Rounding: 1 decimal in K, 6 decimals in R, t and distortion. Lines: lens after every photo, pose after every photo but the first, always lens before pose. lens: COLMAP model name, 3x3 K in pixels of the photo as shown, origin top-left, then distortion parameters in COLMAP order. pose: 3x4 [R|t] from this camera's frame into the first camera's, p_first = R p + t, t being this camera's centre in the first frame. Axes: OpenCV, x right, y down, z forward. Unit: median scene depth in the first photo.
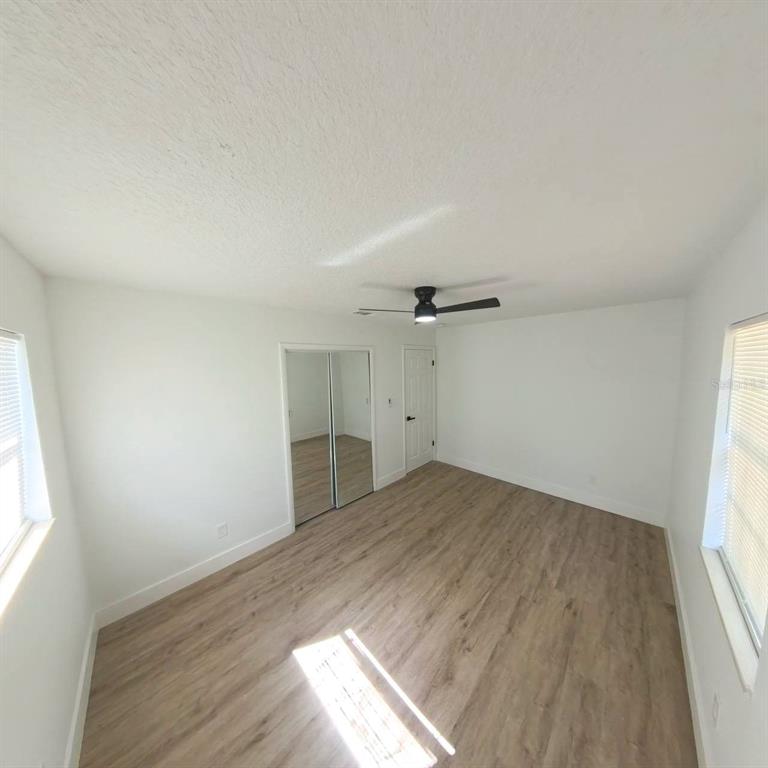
lens RADIAL K [[247.6, 0, 384.2], [0, 247.6, 383.9], [0, 0, 1]] dist [-0.019273, 0.000829]
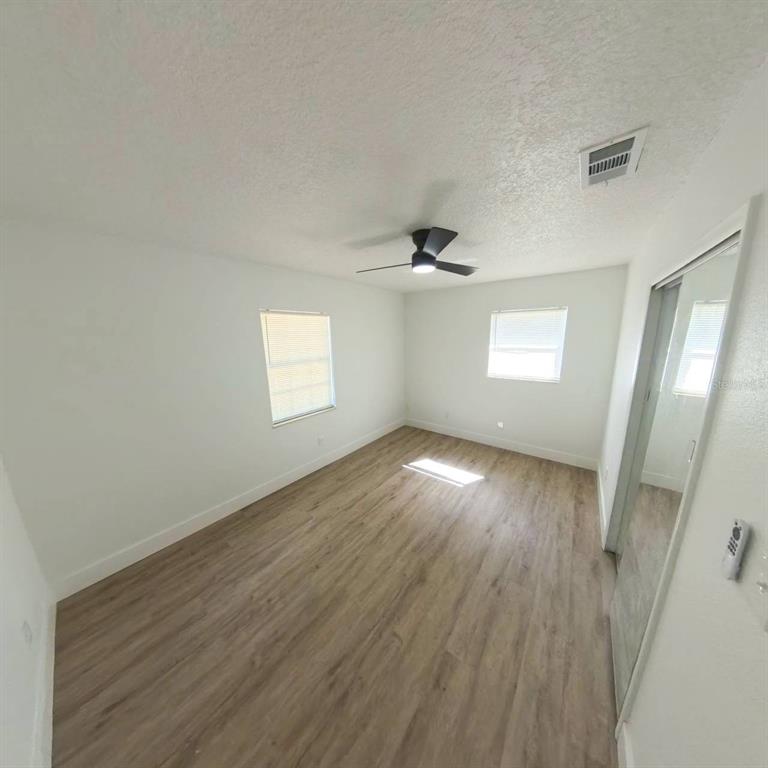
lens RADIAL K [[247.6, 0, 381.2], [0, 247.6, 384.1], [0, 0, 1]] dist [-0.019273, 0.000829]
pose [[-0.992267, 0.064006, -0.106348, 0.453307], [0.031632, 0.958897, 0.281986, -0.124211], [0.120026, 0.276441, -0.953506, 1.986760]]
